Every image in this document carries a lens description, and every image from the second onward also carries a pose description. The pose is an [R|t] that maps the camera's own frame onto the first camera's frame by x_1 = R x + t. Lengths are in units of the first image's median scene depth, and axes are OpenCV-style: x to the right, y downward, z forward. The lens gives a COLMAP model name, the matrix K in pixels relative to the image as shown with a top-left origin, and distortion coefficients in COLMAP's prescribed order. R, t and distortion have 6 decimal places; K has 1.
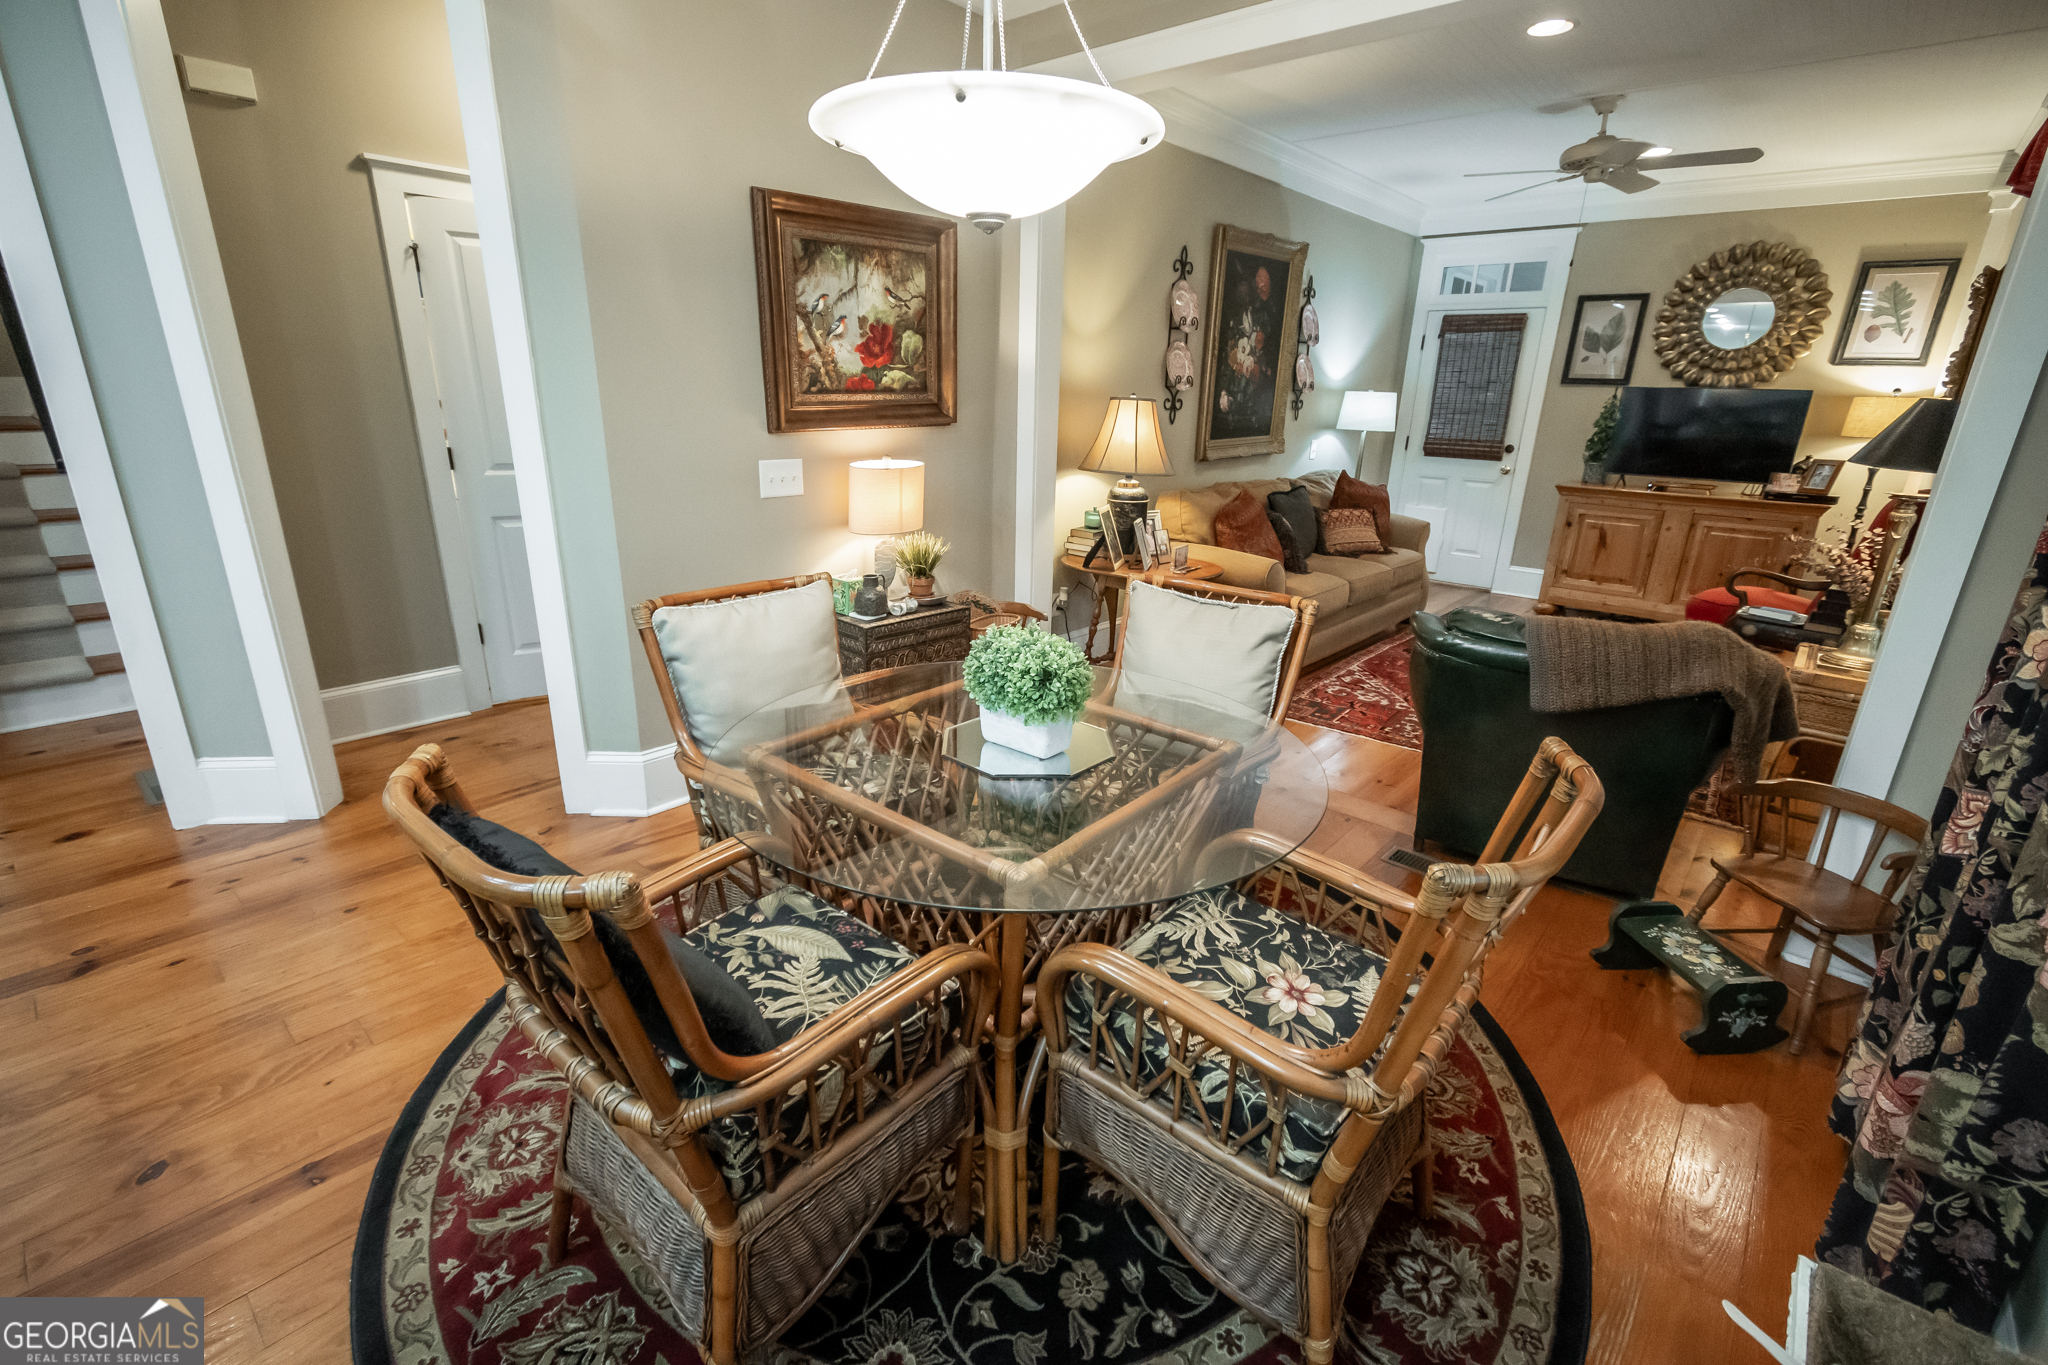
lens RADIAL K [[902.2, 0, 1024.0], [0, 902.2, 682.5], [0, 0, 1]] dist [0.016362, -0.009531]
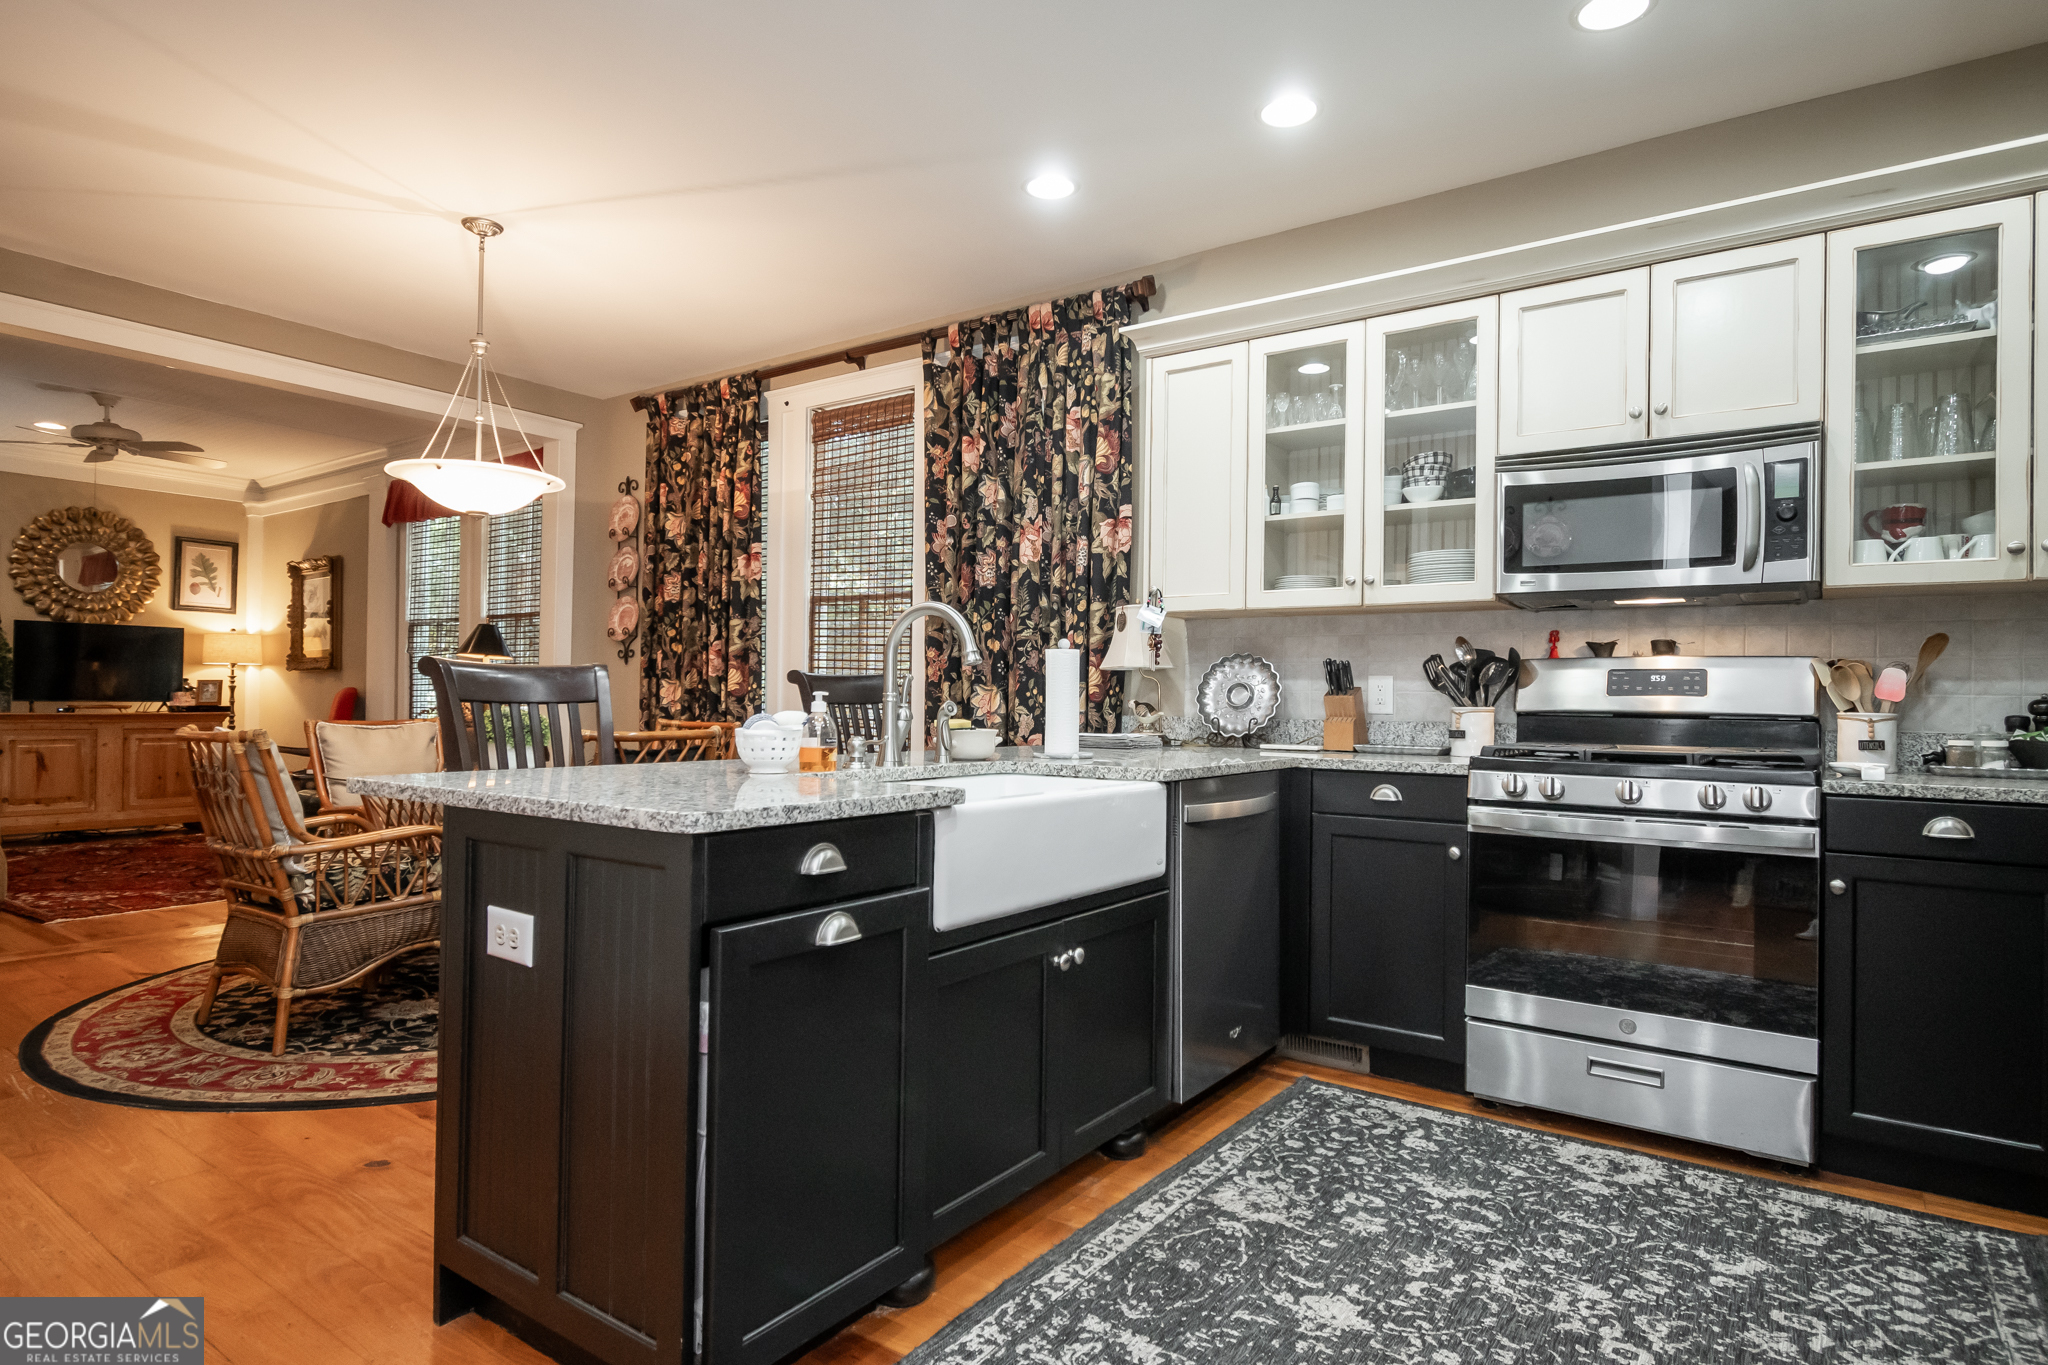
lens RADIAL K [[1108.0, 0, 1036.1], [0, 1108.0, 685.7], [0, 0, 1]] dist [-0.002293, -0.002760]
pose [[-0.105579, -0.014145, 0.994310, -0.763498], [0.297170, 0.953758, 0.045123, 0.038980], [-0.948970, 0.300243, -0.096493, 0.037398]]
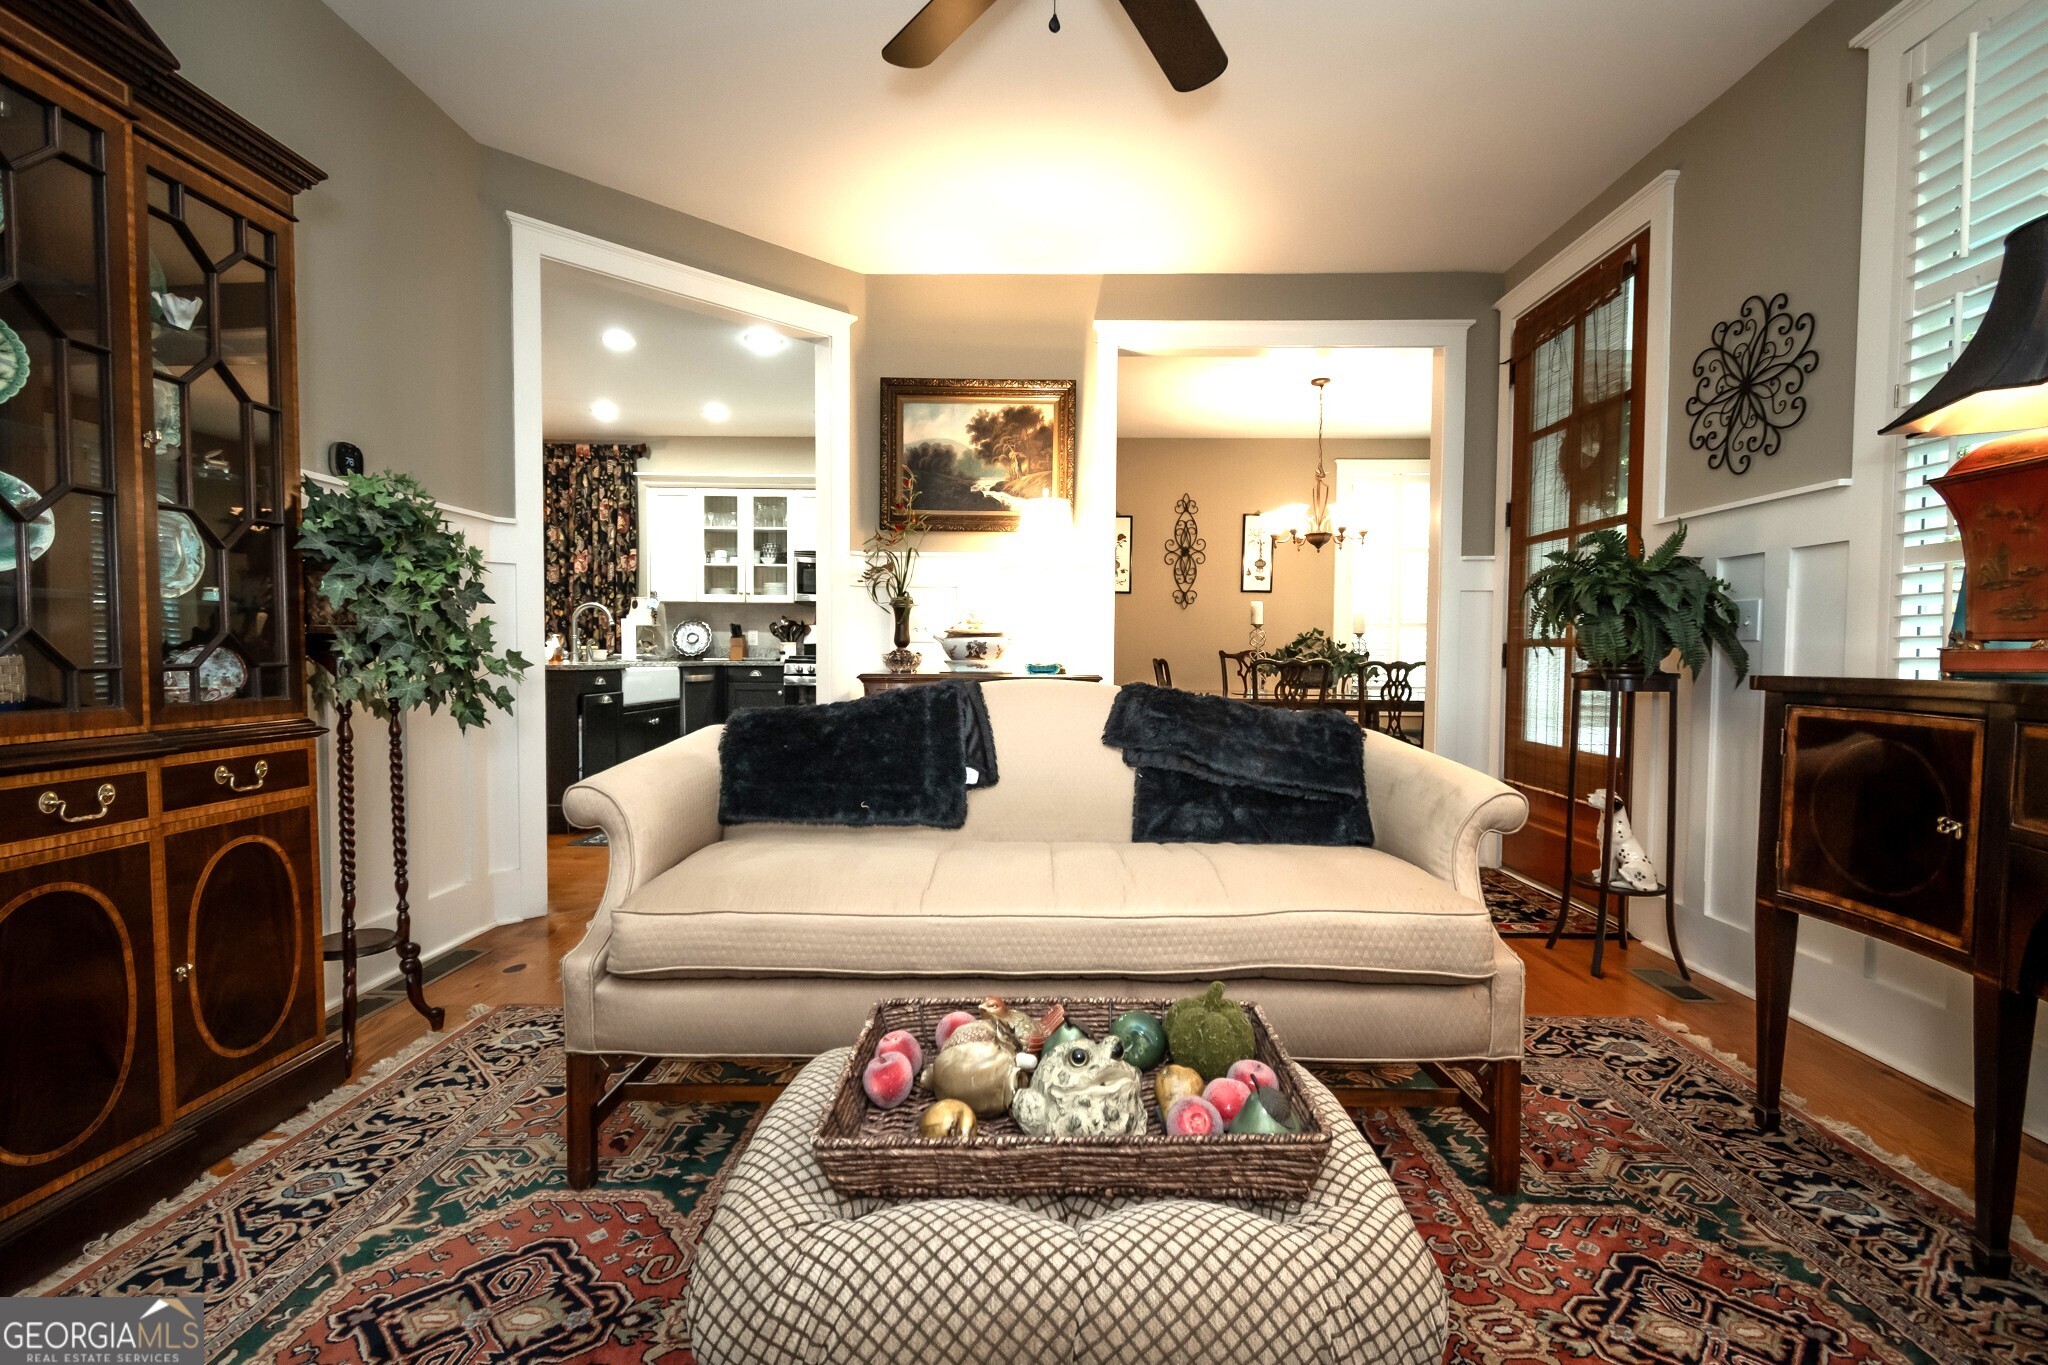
lens RADIAL K [[902.2, 0, 1024.0], [0, 902.2, 682.5], [0, 0, 1]] dist [0.016362, -0.009531]
pose [[-0.645462, -0.056047, 0.761734, -1.411896], [0.215190, 0.943560, 0.251769, -0.053285], [-0.732852, 0.326425, -0.596971, 0.307224]]
